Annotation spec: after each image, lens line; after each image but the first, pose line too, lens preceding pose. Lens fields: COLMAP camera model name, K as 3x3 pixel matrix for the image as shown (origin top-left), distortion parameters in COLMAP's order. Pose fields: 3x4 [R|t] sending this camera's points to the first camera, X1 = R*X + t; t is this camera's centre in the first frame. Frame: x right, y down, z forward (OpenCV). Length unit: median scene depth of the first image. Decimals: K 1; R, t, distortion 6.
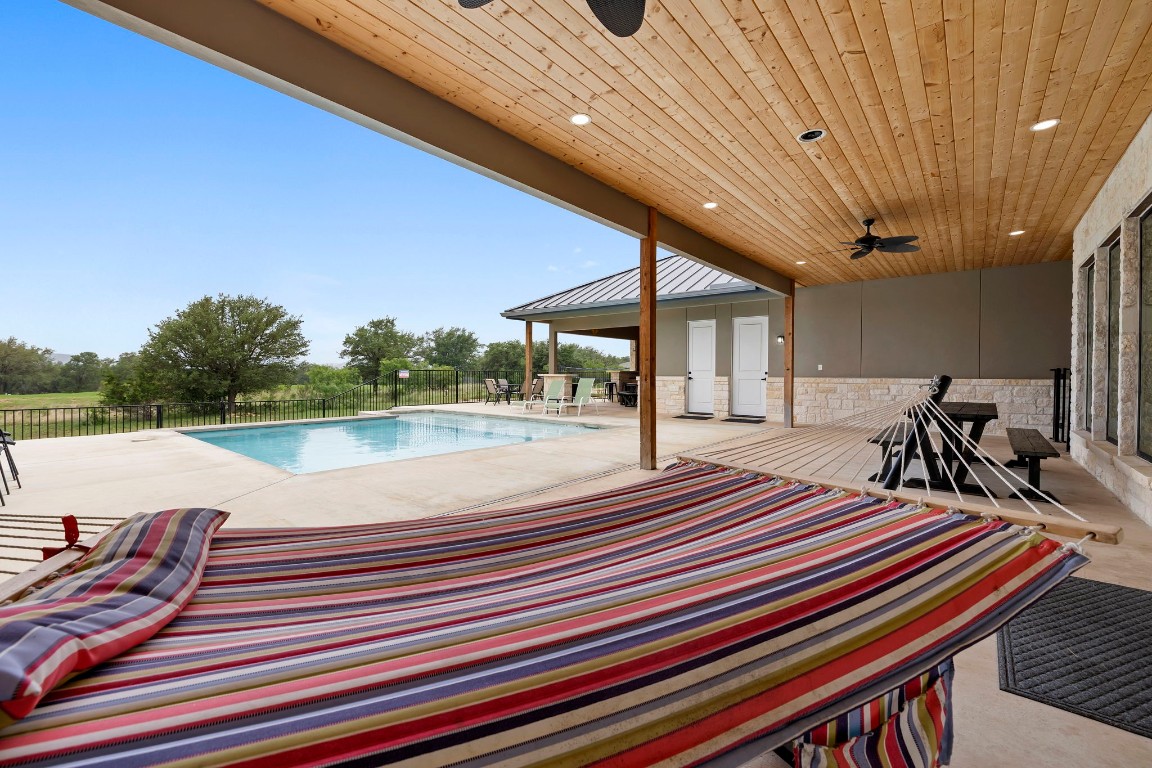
lens RADIAL K [[486.8, 0, 575.3], [0, 486.8, 365.7], [0, 0, 1]] dist [0.003797, -0.000234]
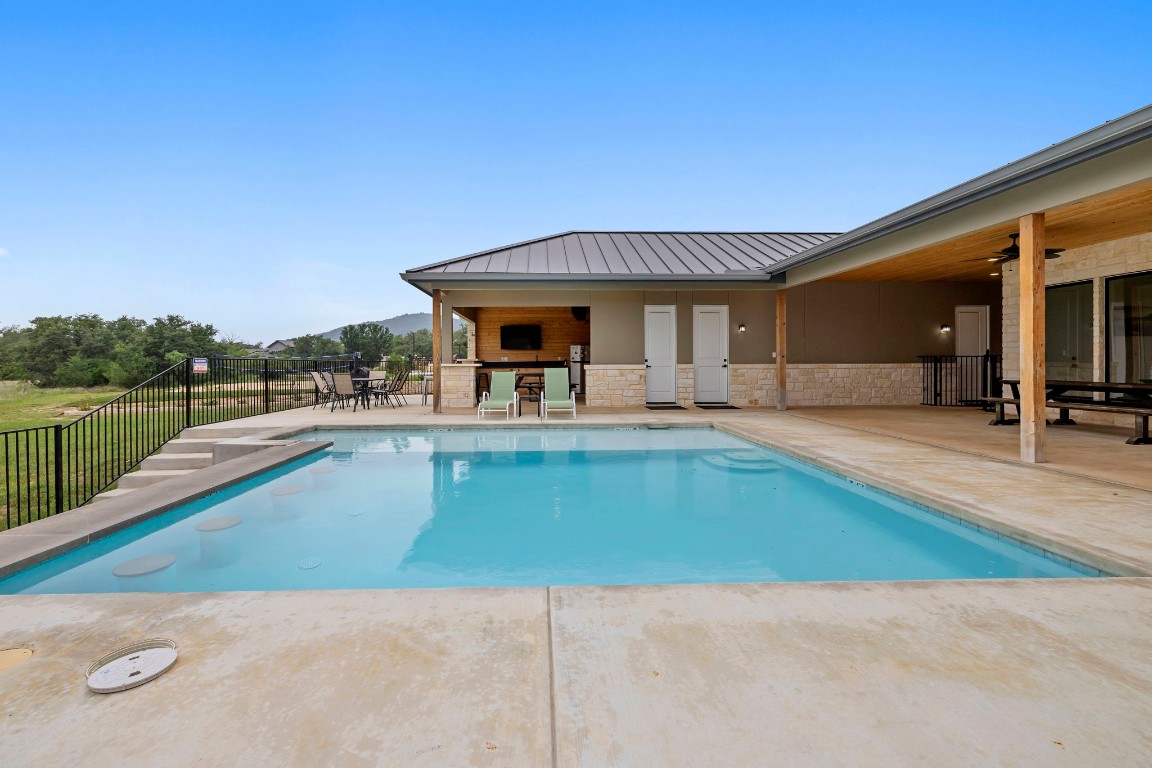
lens RADIAL K [[486.8, 0, 575.3], [0, 486.8, 365.7], [0, 0, 1]] dist [0.003797, -0.000234]
pose [[0.749202, -0.012785, 0.662218, -0.513244], [-0.002980, 0.999738, 0.022673, 0.003930], [-0.662335, -0.018960, 0.748968, 0.407333]]
